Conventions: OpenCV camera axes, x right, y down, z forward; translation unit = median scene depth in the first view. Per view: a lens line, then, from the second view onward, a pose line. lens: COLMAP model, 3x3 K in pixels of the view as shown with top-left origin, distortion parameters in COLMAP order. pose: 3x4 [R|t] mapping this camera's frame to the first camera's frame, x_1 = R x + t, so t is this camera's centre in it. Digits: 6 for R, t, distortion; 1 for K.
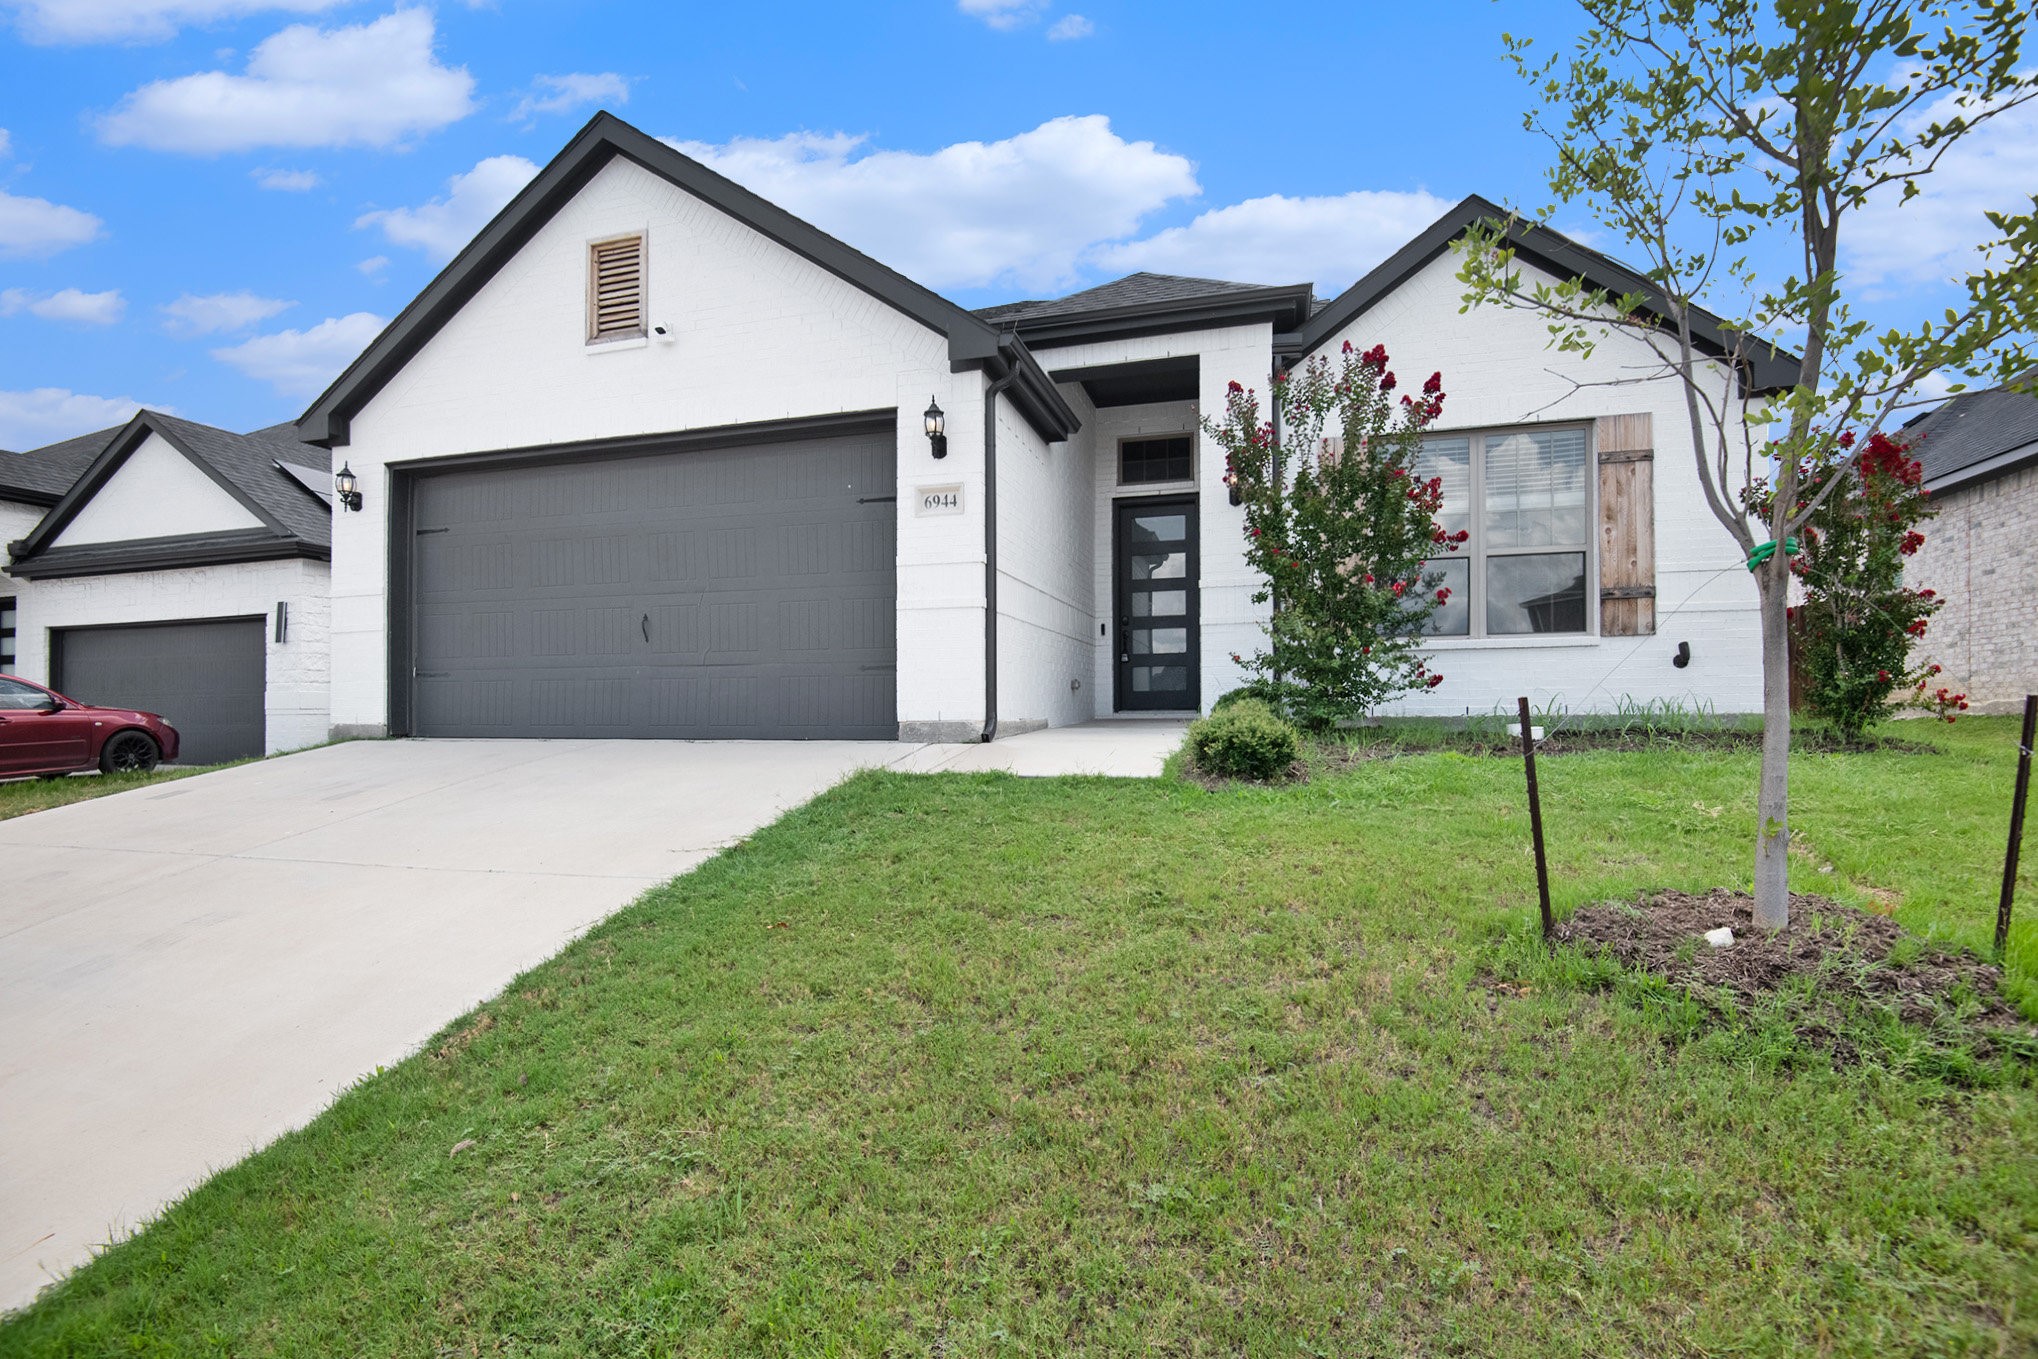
lens RADIAL K [[941.3, 0, 1019.0], [0, 941.3, 630.6], [0, 0, 1]] dist [-0.001312, 0.000101]
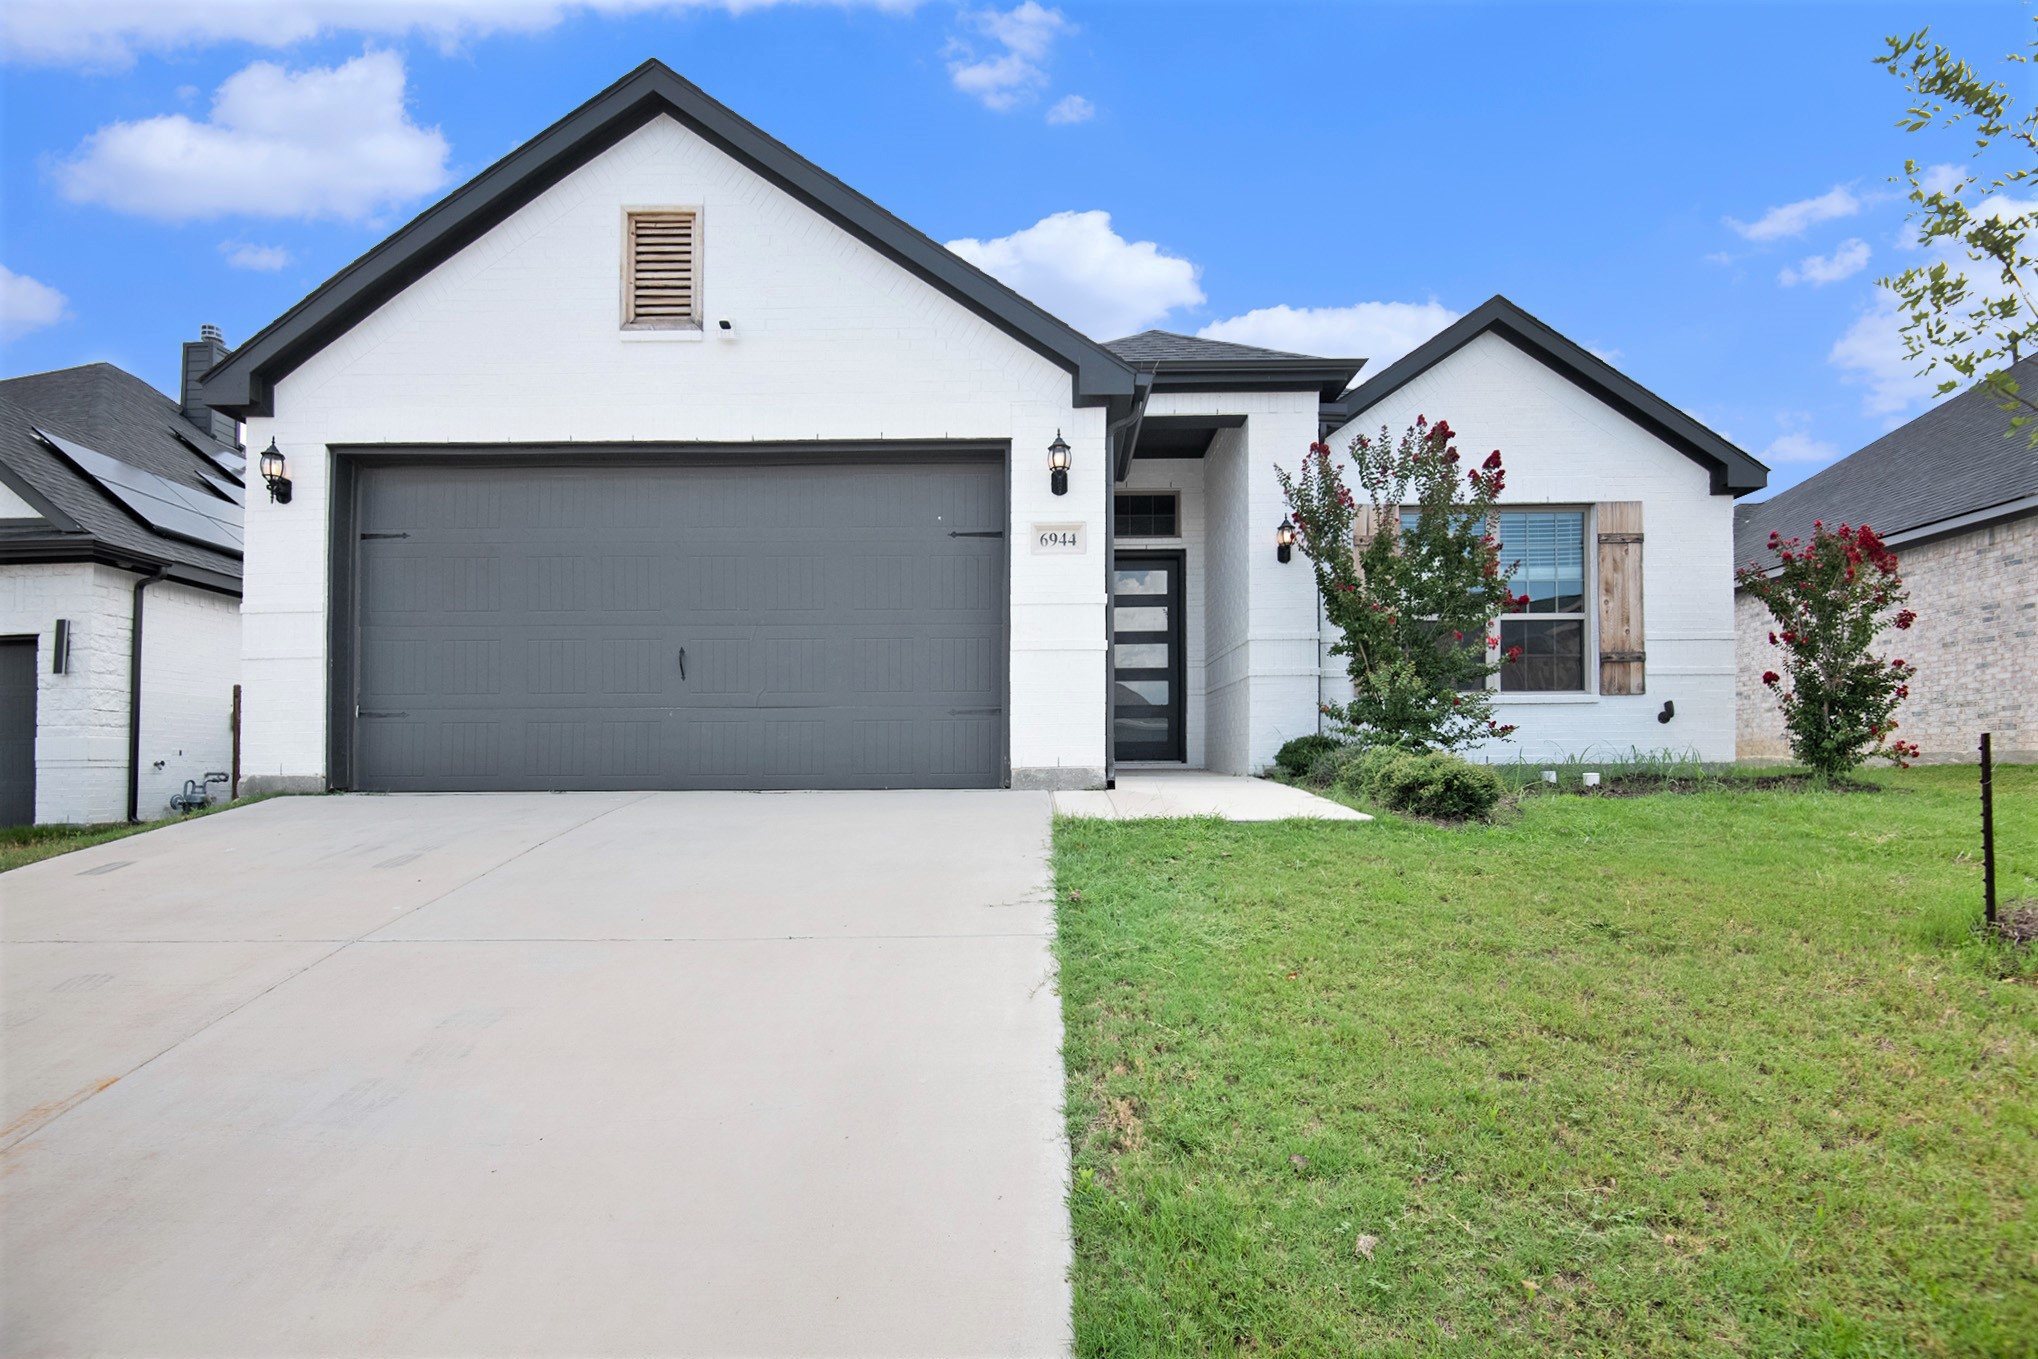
lens RADIAL K [[948.6, 0, 1019.0], [0, 948.6, 679.5], [0, 0, 1]] dist [0.025652, -0.000290]
pose [[0.961733, 0.025114, 0.272836, -0.376635], [-0.021821, 0.999648, -0.015100, 0.020861], [-0.273120, 0.008569, 0.961942, 0.076541]]
